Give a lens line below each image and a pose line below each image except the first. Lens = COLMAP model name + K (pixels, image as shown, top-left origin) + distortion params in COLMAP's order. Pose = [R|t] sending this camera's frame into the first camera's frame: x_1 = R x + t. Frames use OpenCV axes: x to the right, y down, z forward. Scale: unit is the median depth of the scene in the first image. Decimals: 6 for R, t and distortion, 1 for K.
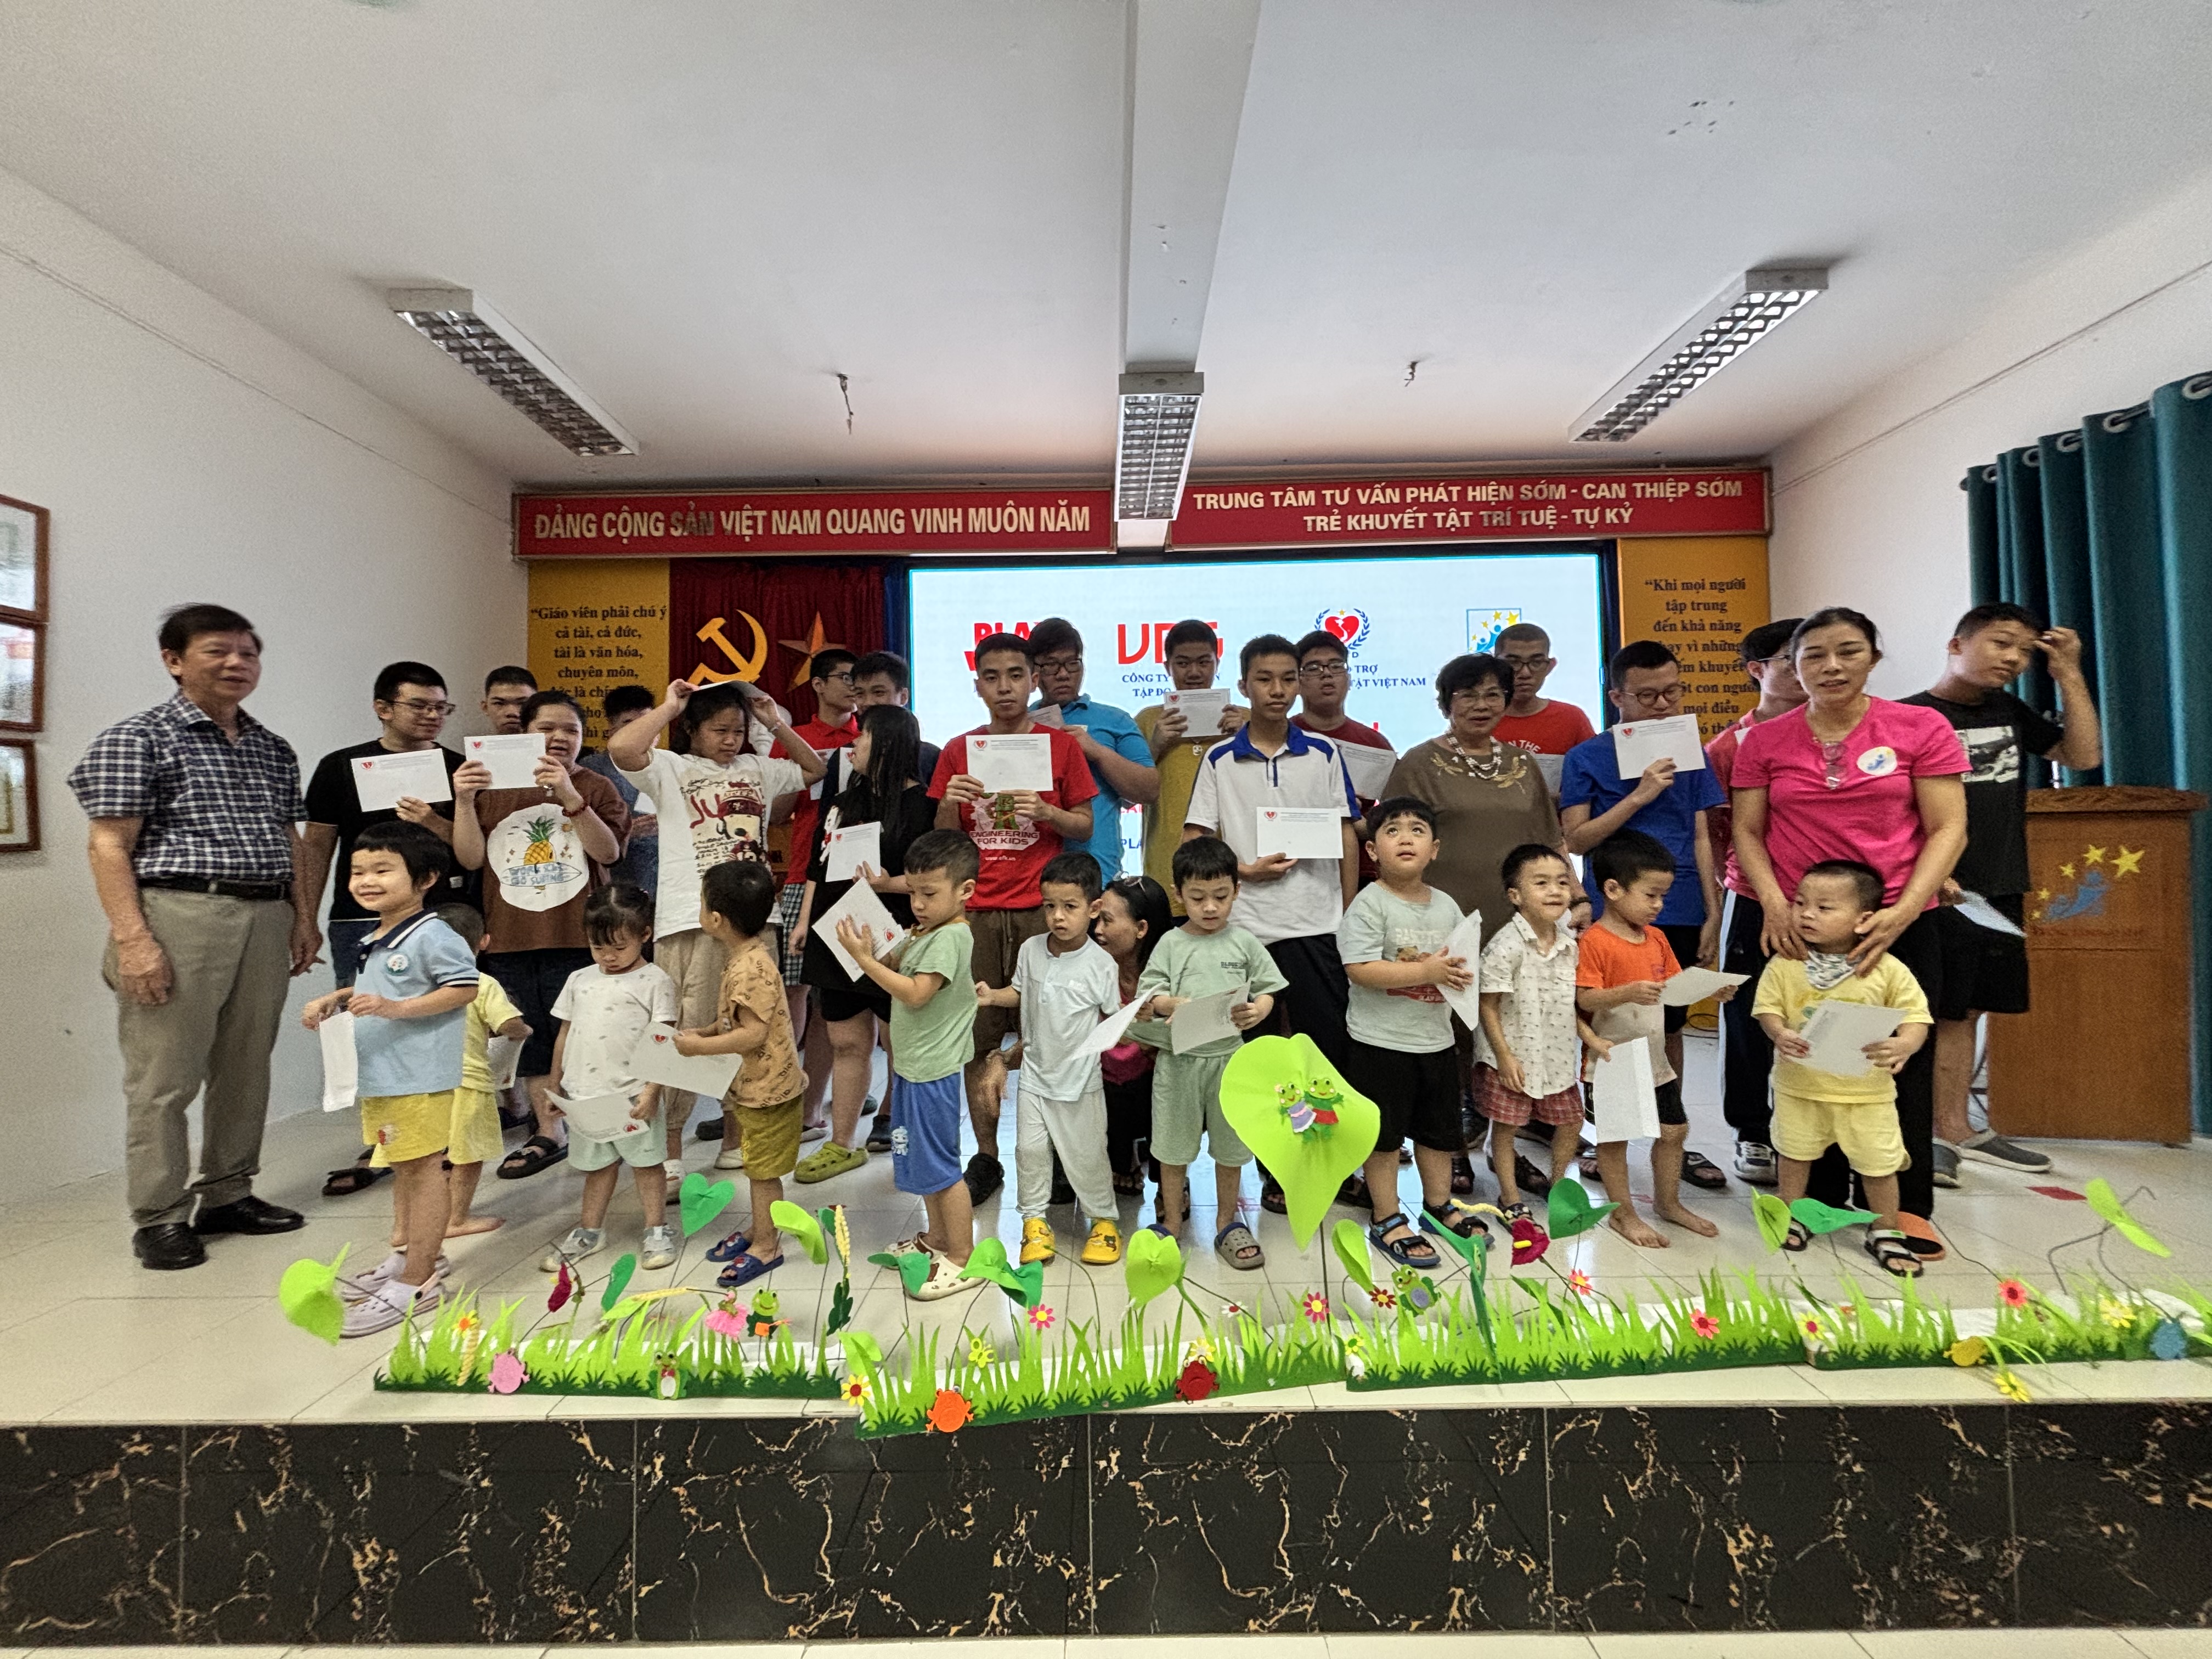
lens RADIAL K [[881.2, 0, 1097.8], [0, 881.2, 826.4], [0, 0, 1]] dist [-0.007299, 0.000803]
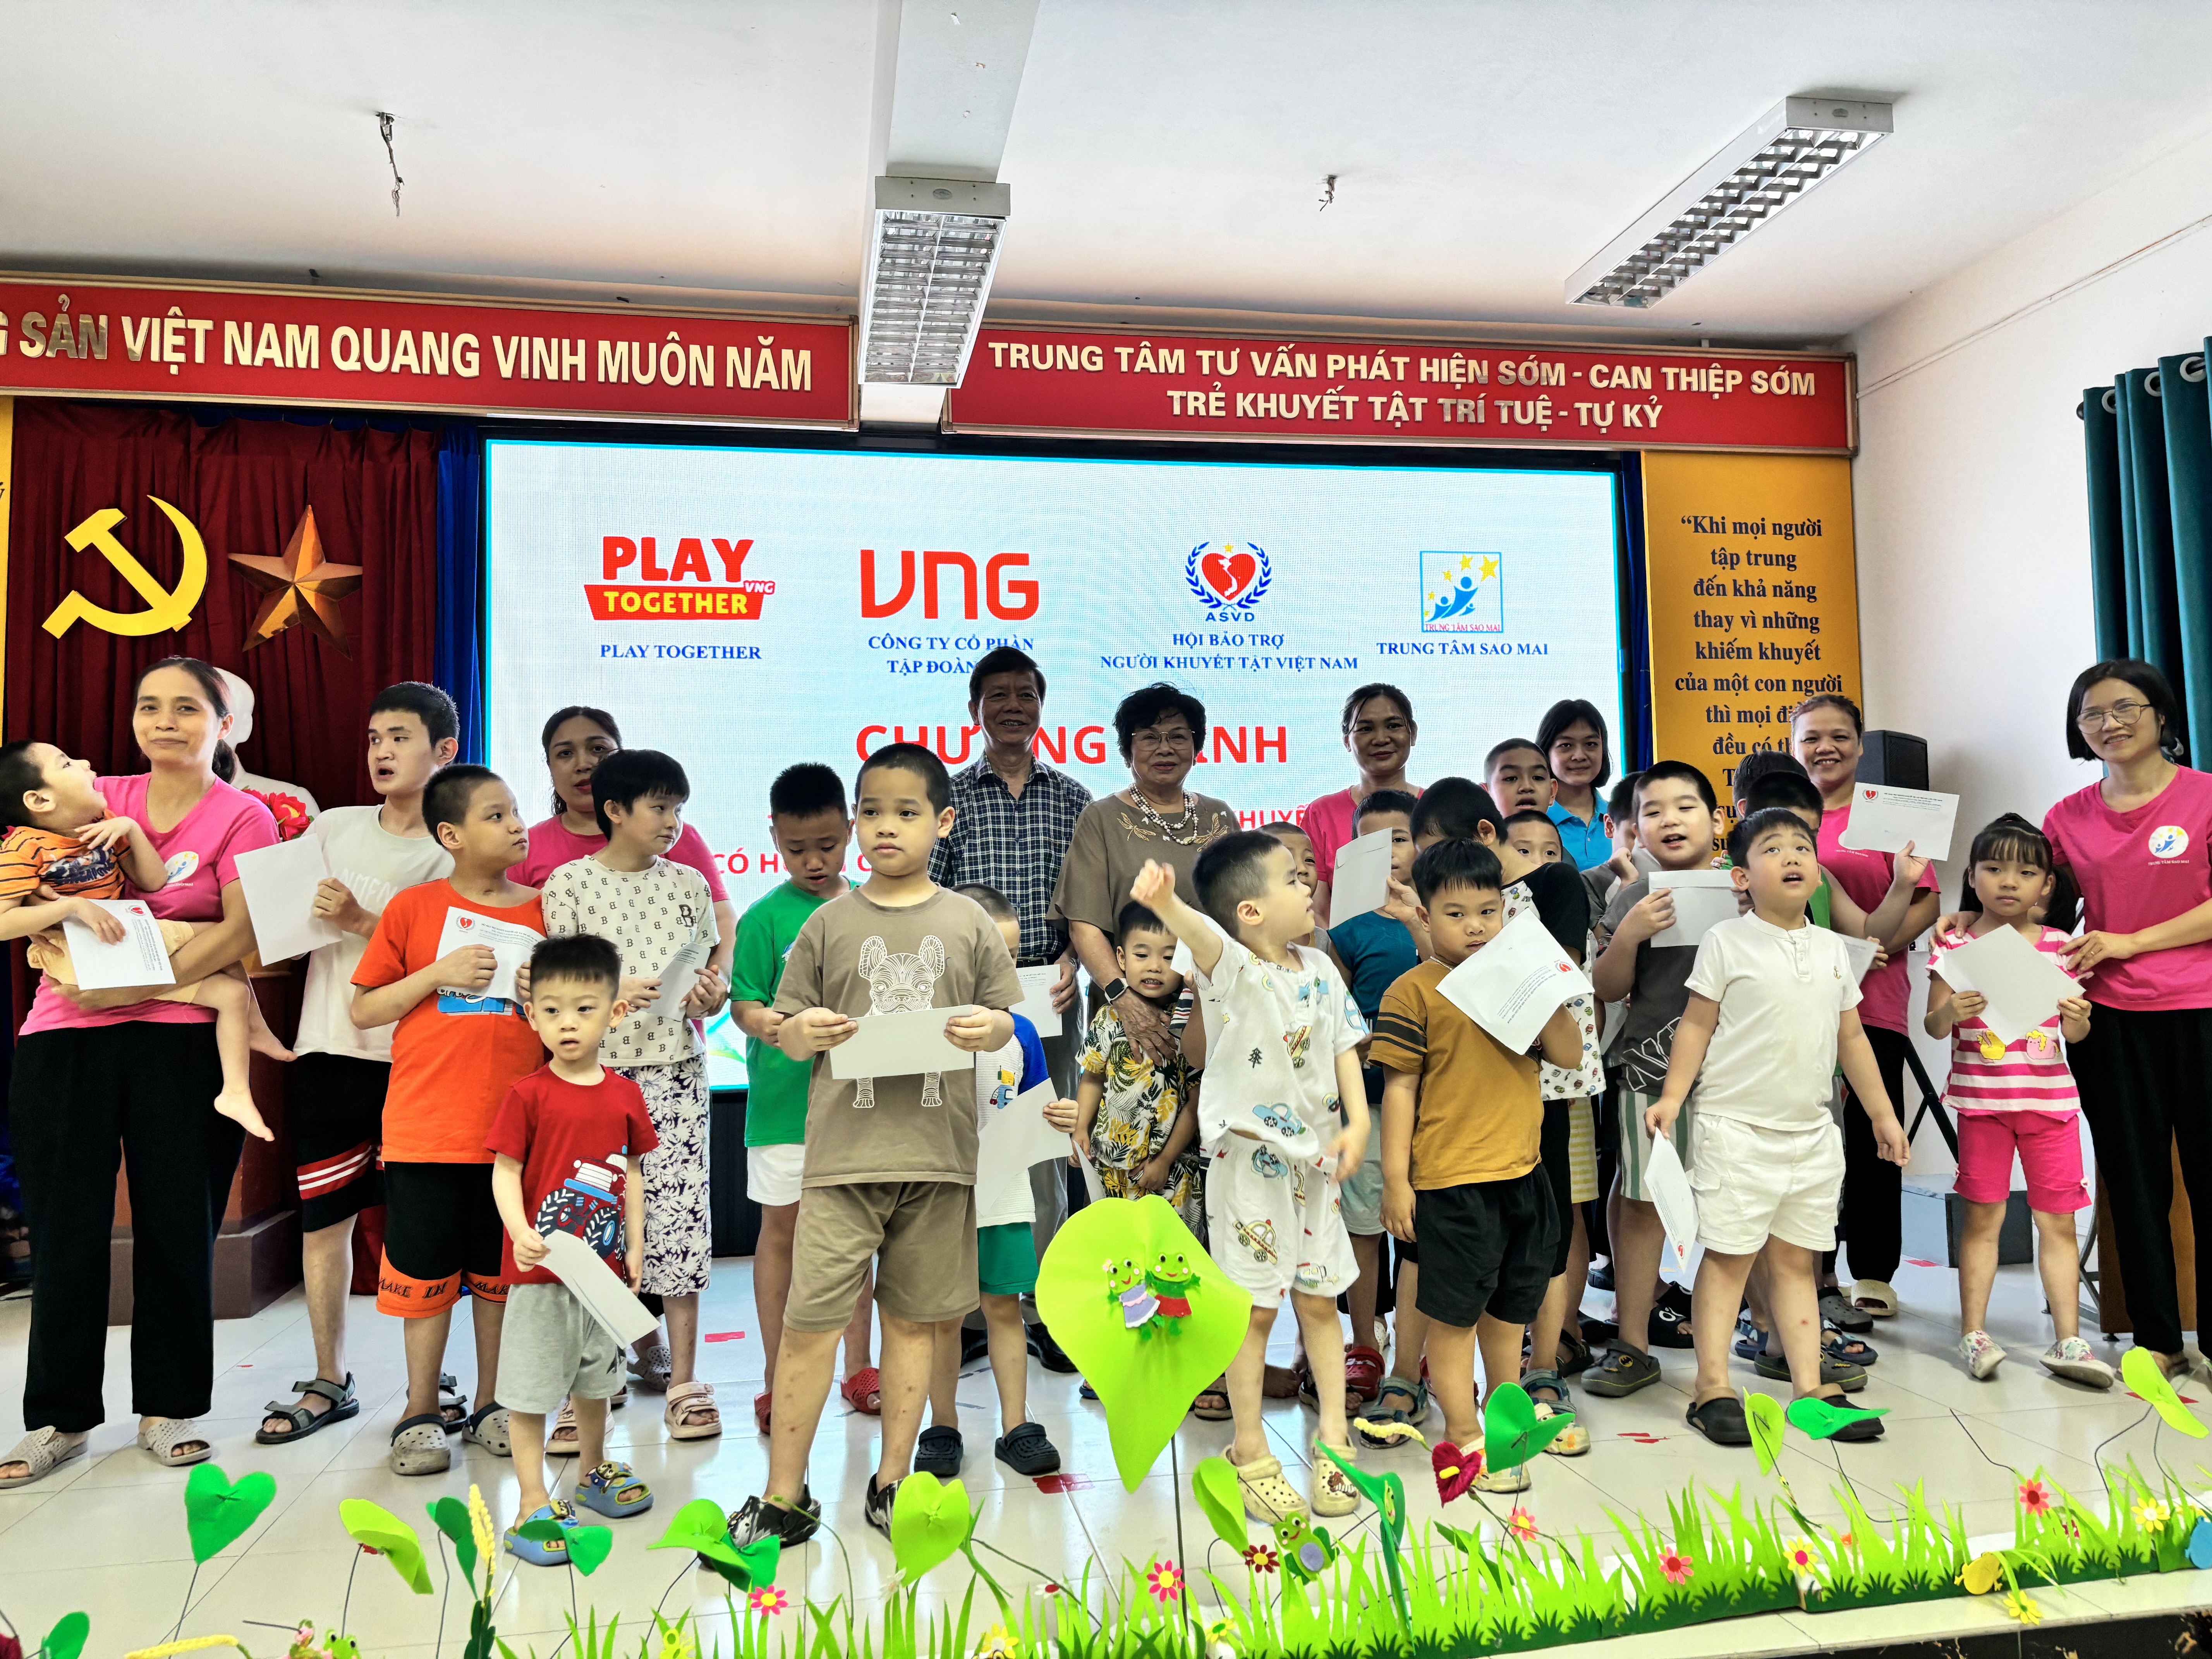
lens RADIAL K [[1656.4, 0, 1114.3], [0, 1656.4, 830.5], [0, 0, 1]] dist [0.034486, -0.035628]
pose [[0.981741, 0.007225, 0.190088, -0.020494], [-0.000562, 0.999384, -0.035083, -0.004441], [-0.190224, 0.034336, 0.981140, -0.120187]]
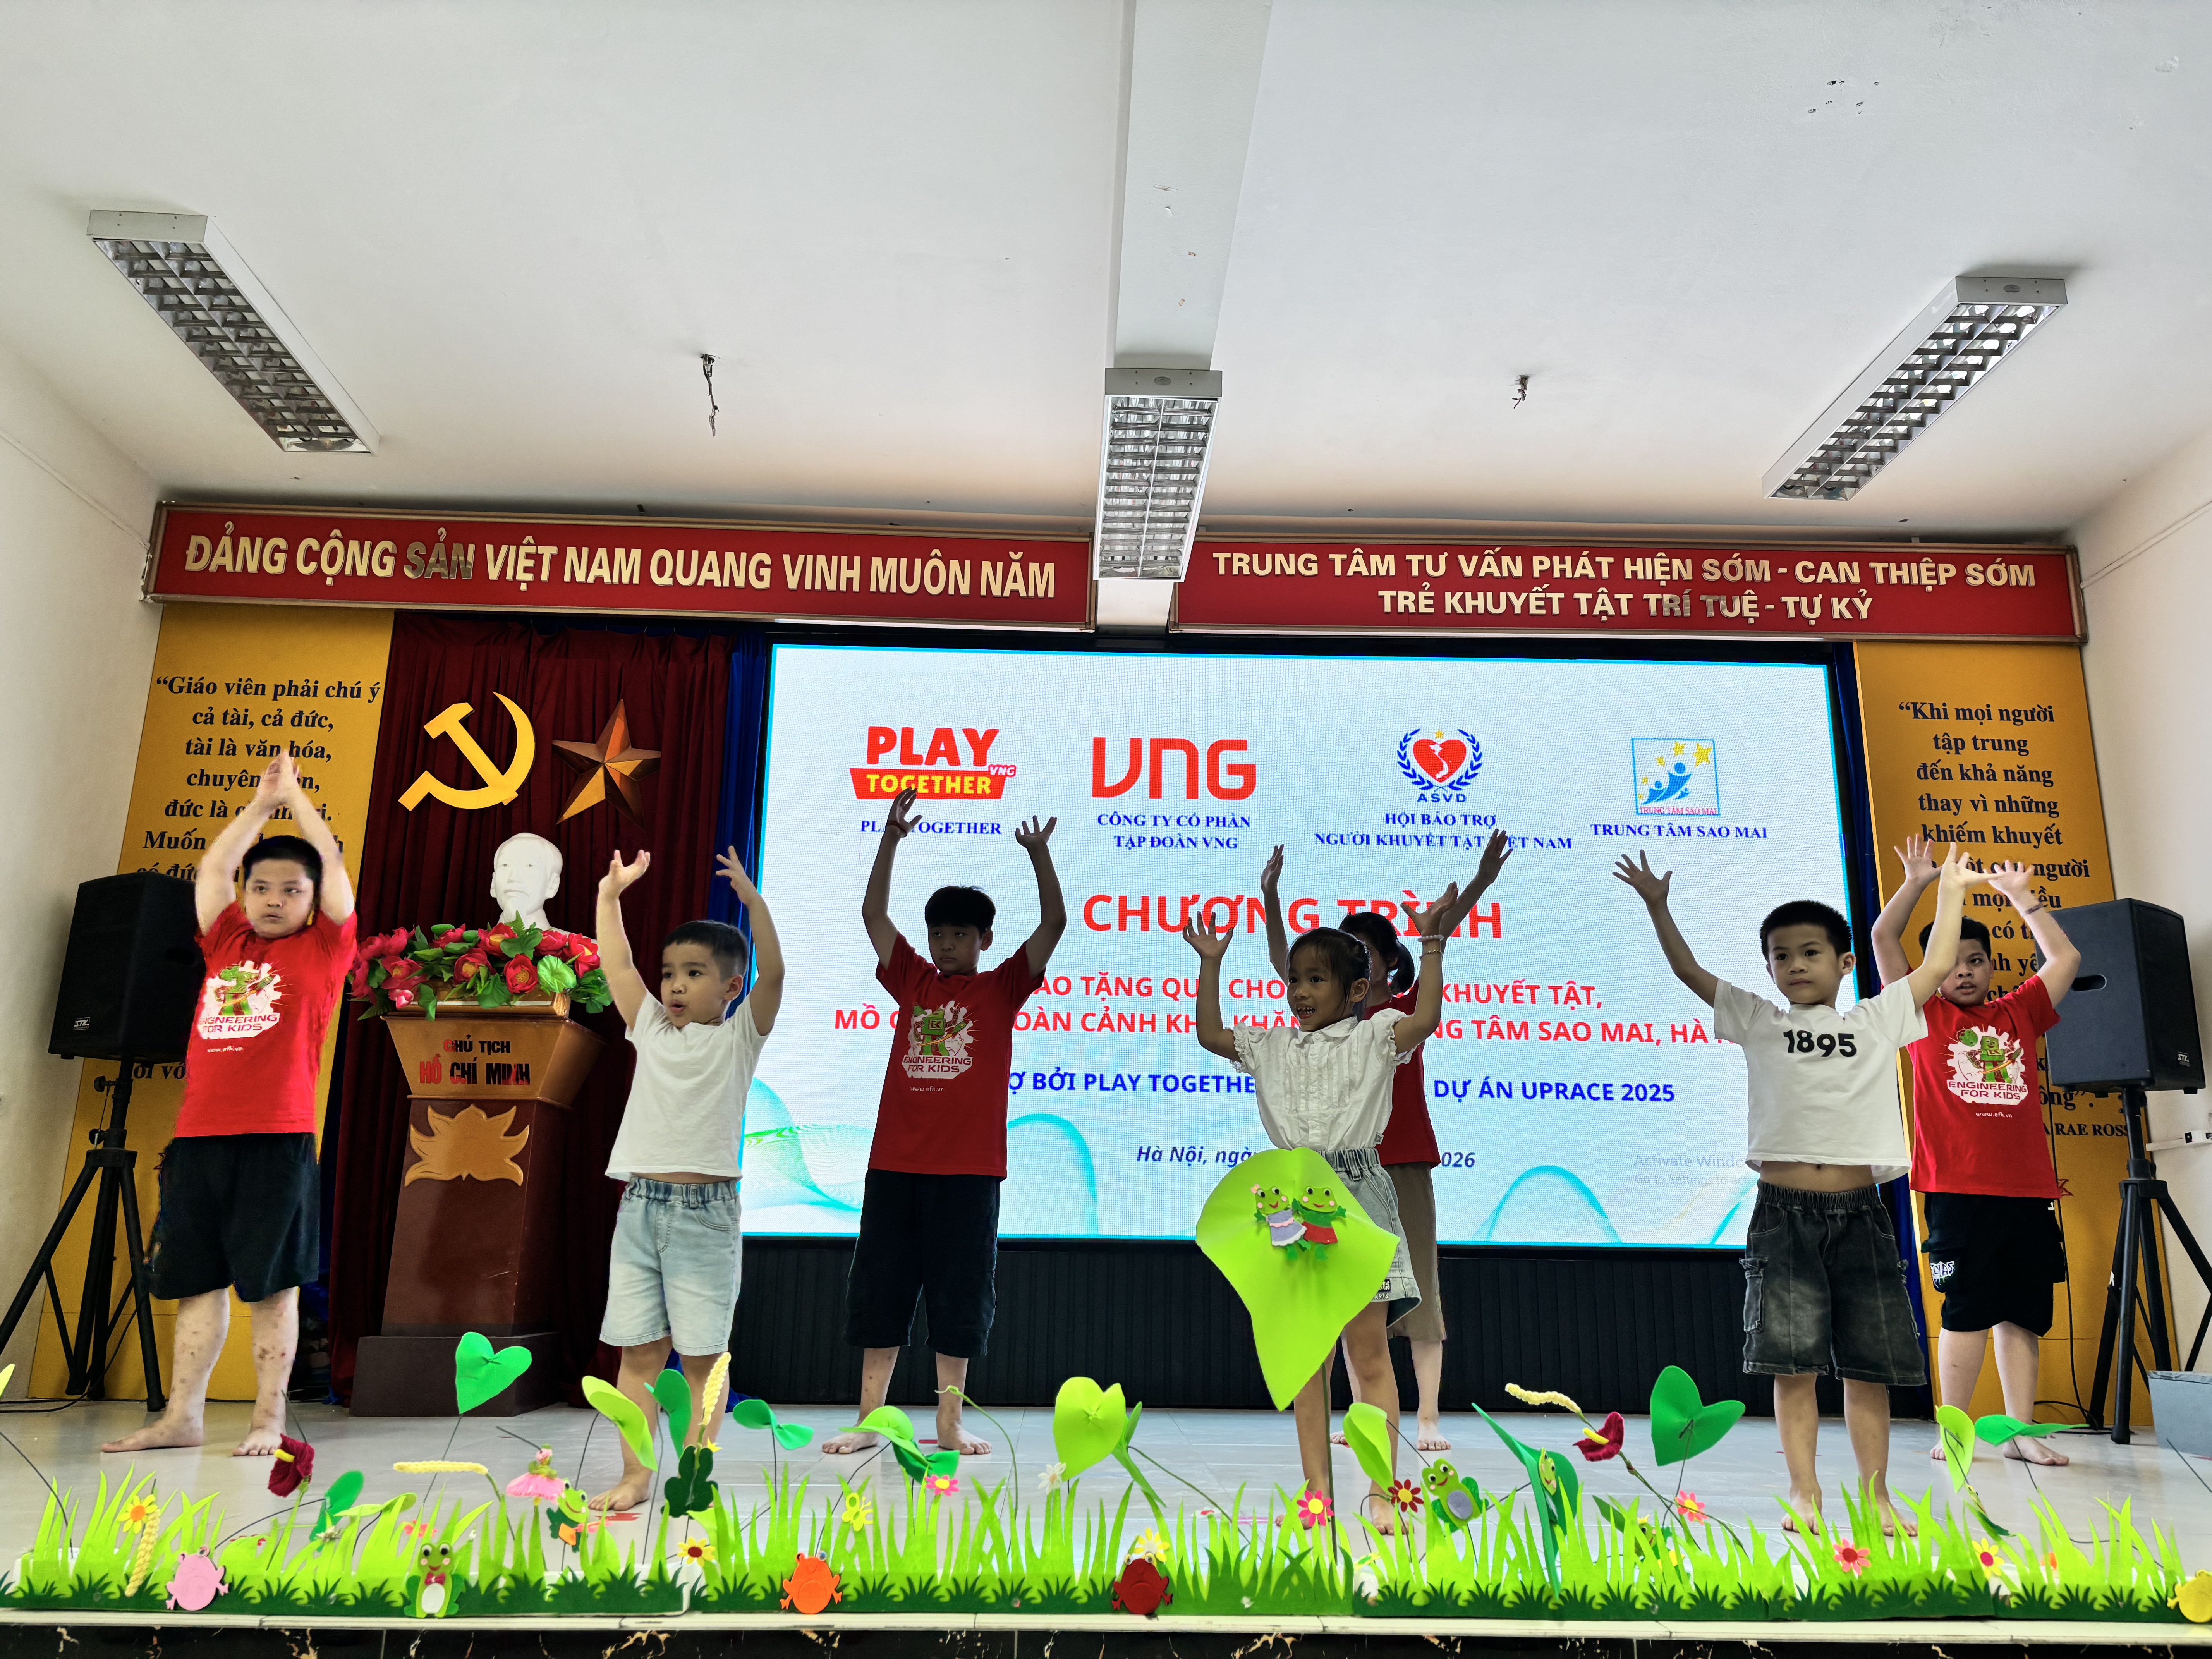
lens RADIAL K [[1656.4, 0, 1109.4], [0, 1656.4, 837.8], [0, 0, 1]] dist [0.034486, -0.035628]
pose [[0.998845, 0.038416, 0.028872, 0.002878], [-0.031284, 0.975857, -0.216158, 0.105346], [-0.036479, 0.215005, 0.975931, -0.169951]]
